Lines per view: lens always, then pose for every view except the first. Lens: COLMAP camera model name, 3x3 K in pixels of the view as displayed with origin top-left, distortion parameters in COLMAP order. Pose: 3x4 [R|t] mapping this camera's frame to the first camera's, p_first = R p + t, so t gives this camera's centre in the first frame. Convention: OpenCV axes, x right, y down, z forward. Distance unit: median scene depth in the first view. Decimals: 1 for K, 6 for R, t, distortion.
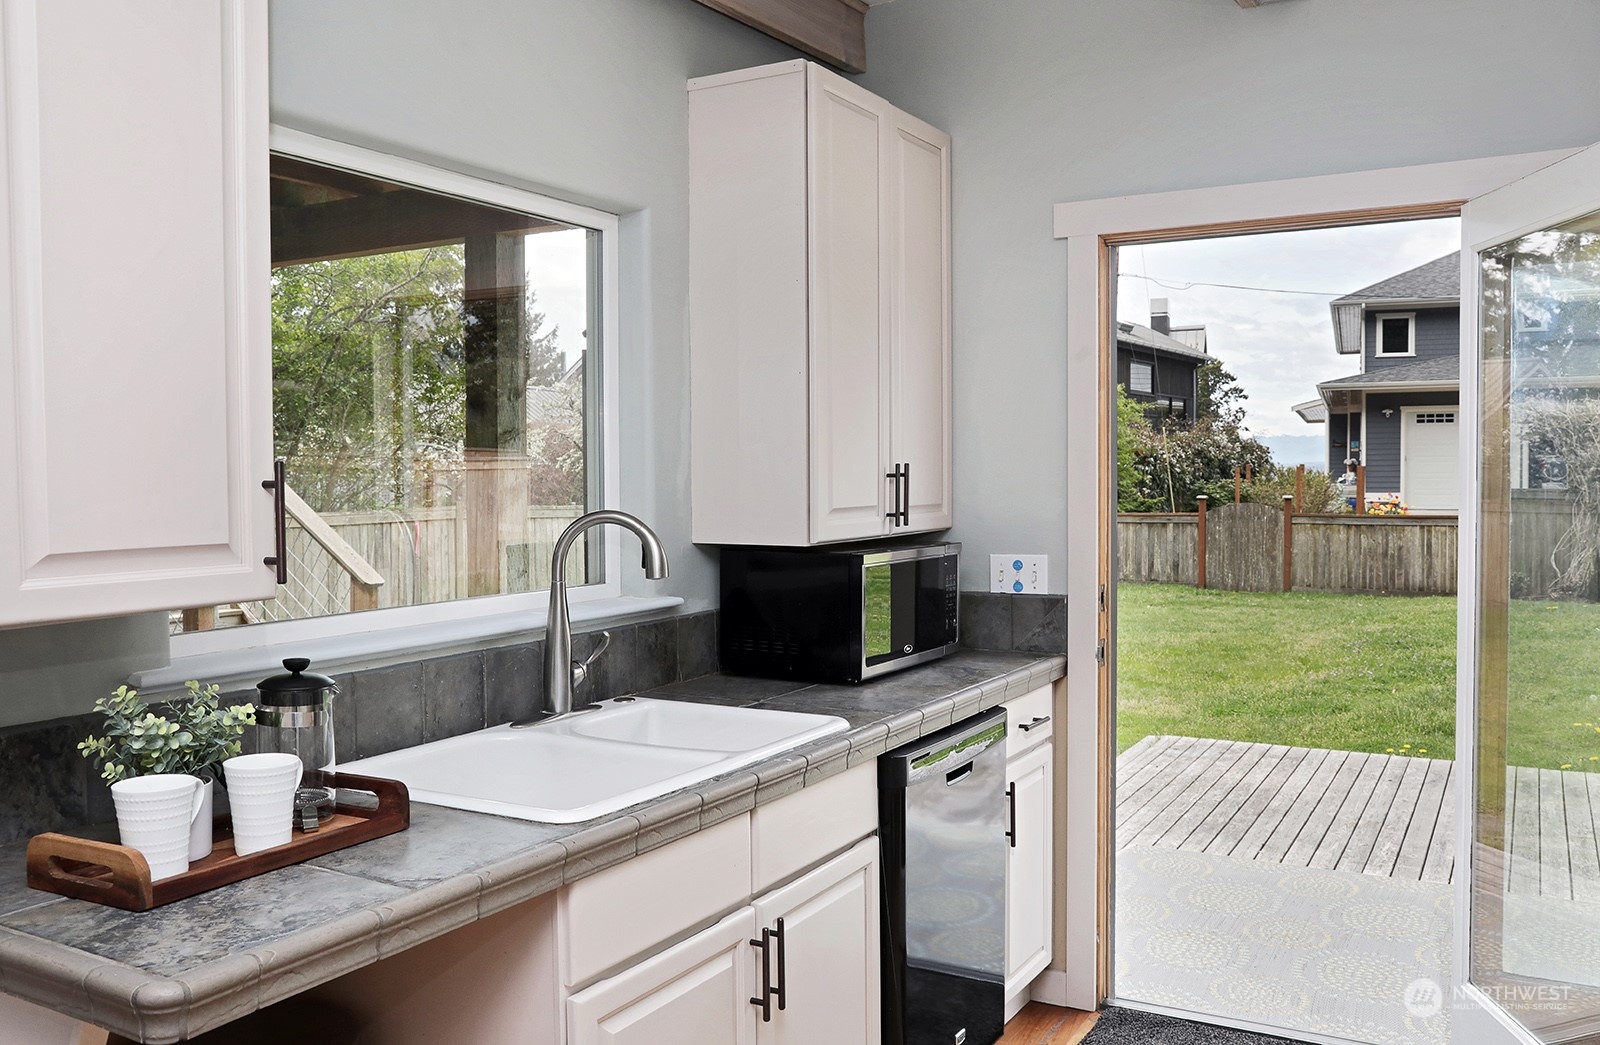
lens RADIAL K [[1303.5, 0, 800.0], [0, 1303.5, 522.5], [0, 0, 1]] dist [-0.003375, -0.000673]
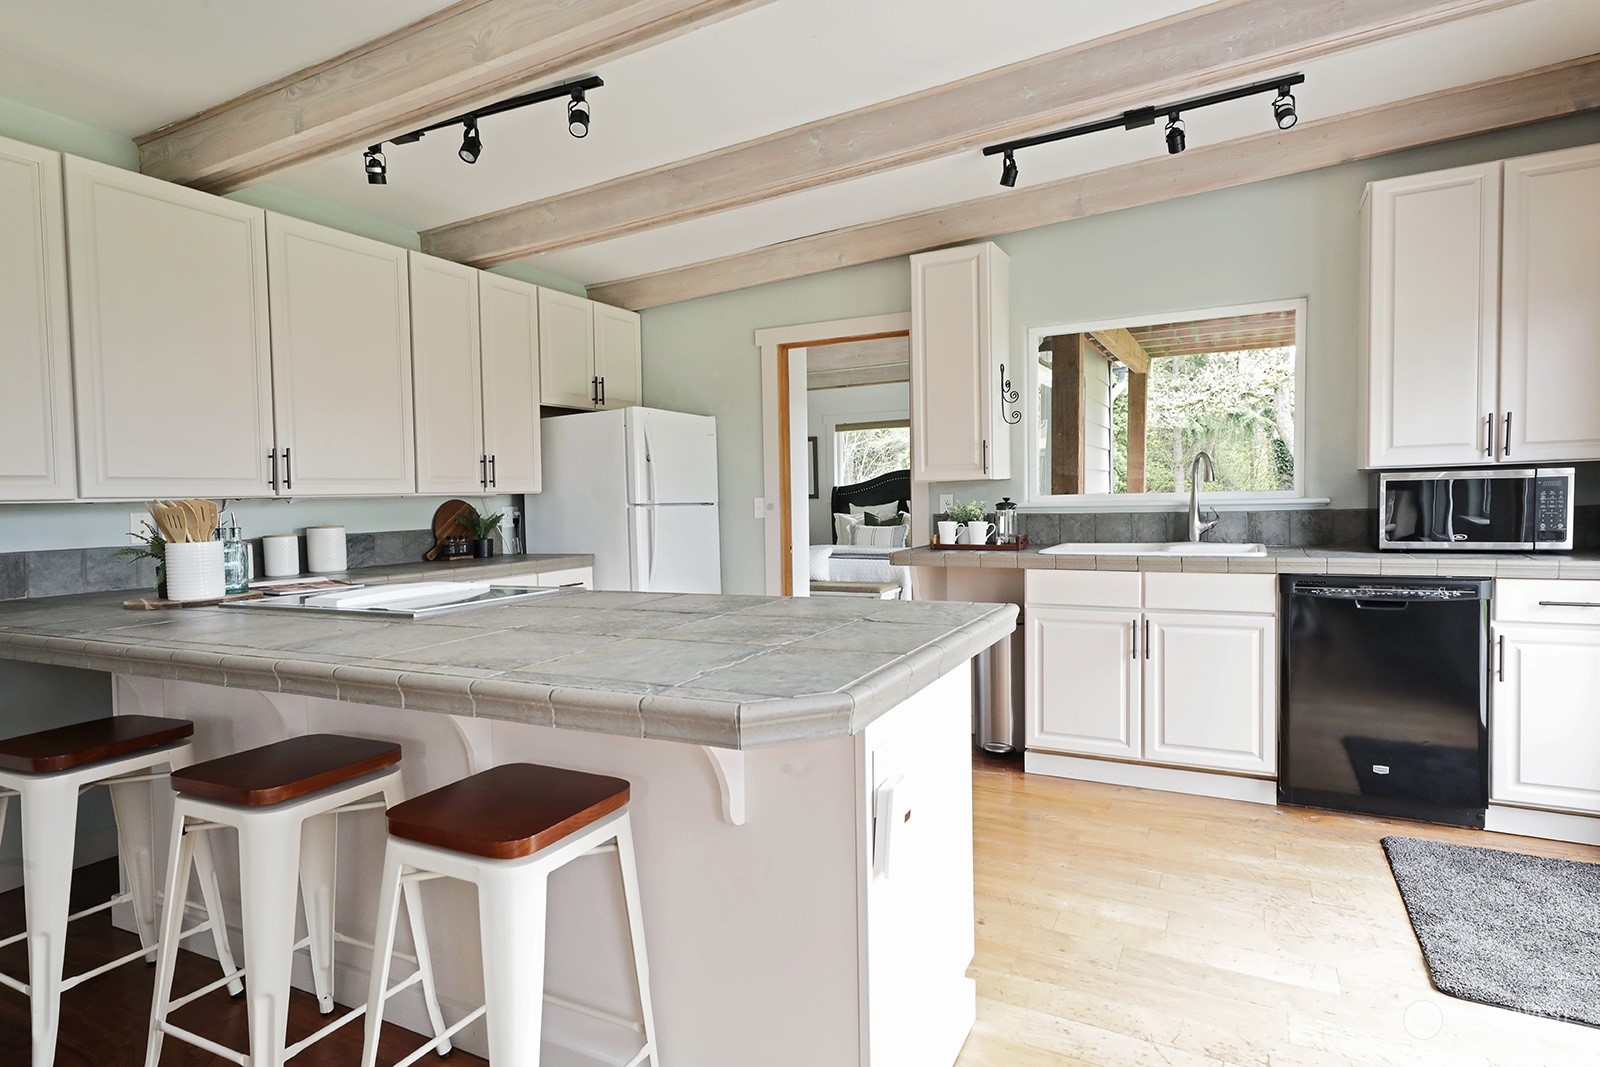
lens RADIAL K [[900.4, 0, 800.0], [0, 900.4, 533.5], [0, 0, 1]] dist [0.002275, 0.015459]
pose [[-0.007608, 0.041590, -0.999106, 1.208793], [-0.010486, 0.999076, 0.041668, 0.063638], [0.999916, 0.010793, -0.007165, 0.280206]]
